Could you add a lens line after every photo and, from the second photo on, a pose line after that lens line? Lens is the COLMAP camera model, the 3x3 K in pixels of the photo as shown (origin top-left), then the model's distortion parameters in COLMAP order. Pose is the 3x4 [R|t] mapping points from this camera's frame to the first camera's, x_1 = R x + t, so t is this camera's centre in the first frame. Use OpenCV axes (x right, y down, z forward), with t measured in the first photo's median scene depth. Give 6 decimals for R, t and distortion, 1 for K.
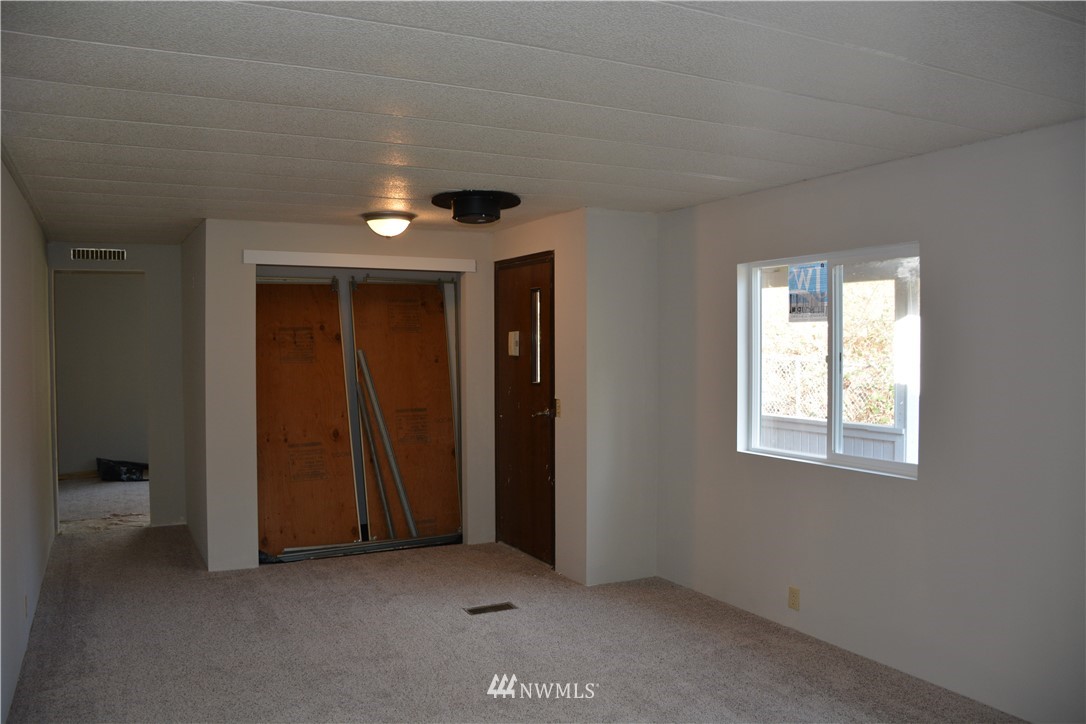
lens RADIAL K [[861.3, 0, 543.0], [0, 861.3, 362.0], [0, 0, 1]] dist [-0.129268, 0.077973]
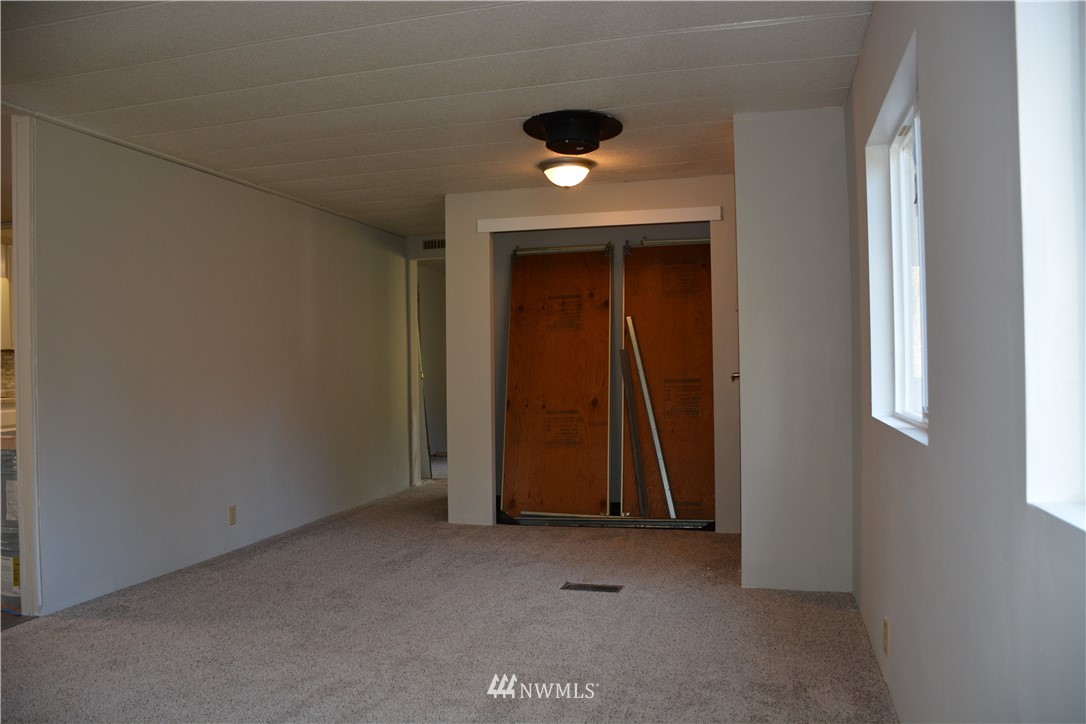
lens RADIAL K [[861.3, 0, 543.0], [0, 861.3, 362.0], [0, 0, 1]] dist [-0.129268, 0.077973]
pose [[0.733021, -0.011920, -0.680101, 0.428287], [-0.000675, 0.999833, -0.018252, 0.063449], [0.680206, 0.013838, 0.732891, 0.274922]]
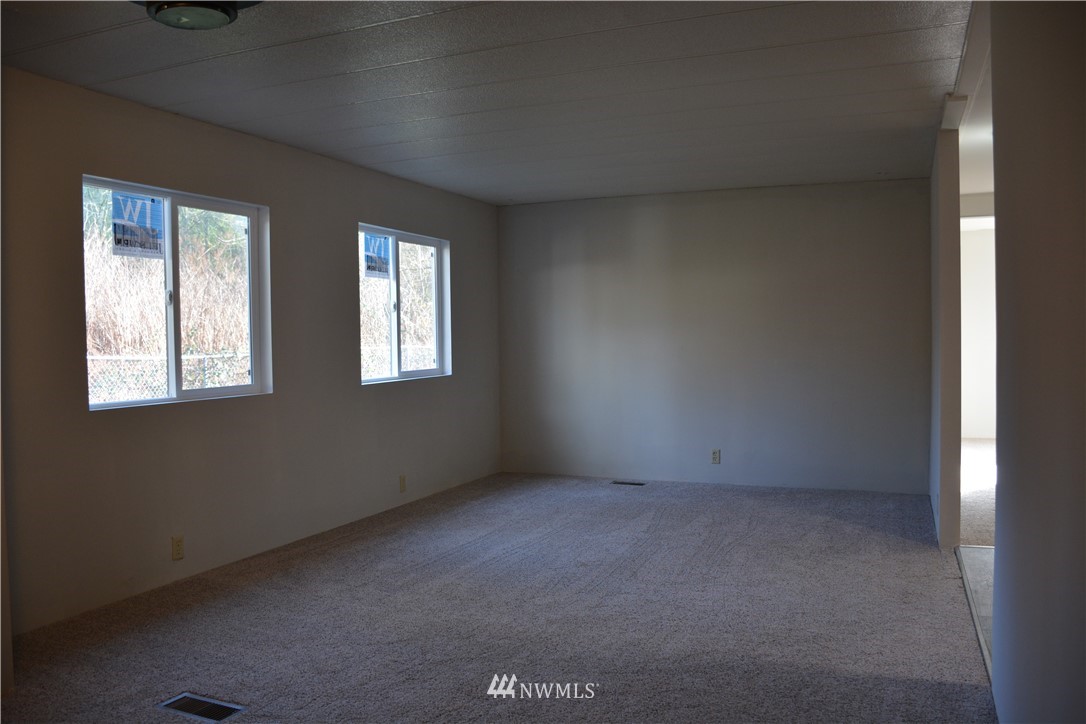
lens RADIAL K [[861.3, 0, 543.0], [0, 861.3, 362.0], [0, 0, 1]] dist [-0.129268, 0.077973]
pose [[-0.634332, -0.079808, 0.768930, -0.573460], [-0.039628, 0.996706, 0.070758, -0.012362], [-0.772045, 0.014413, -0.635405, 1.028090]]
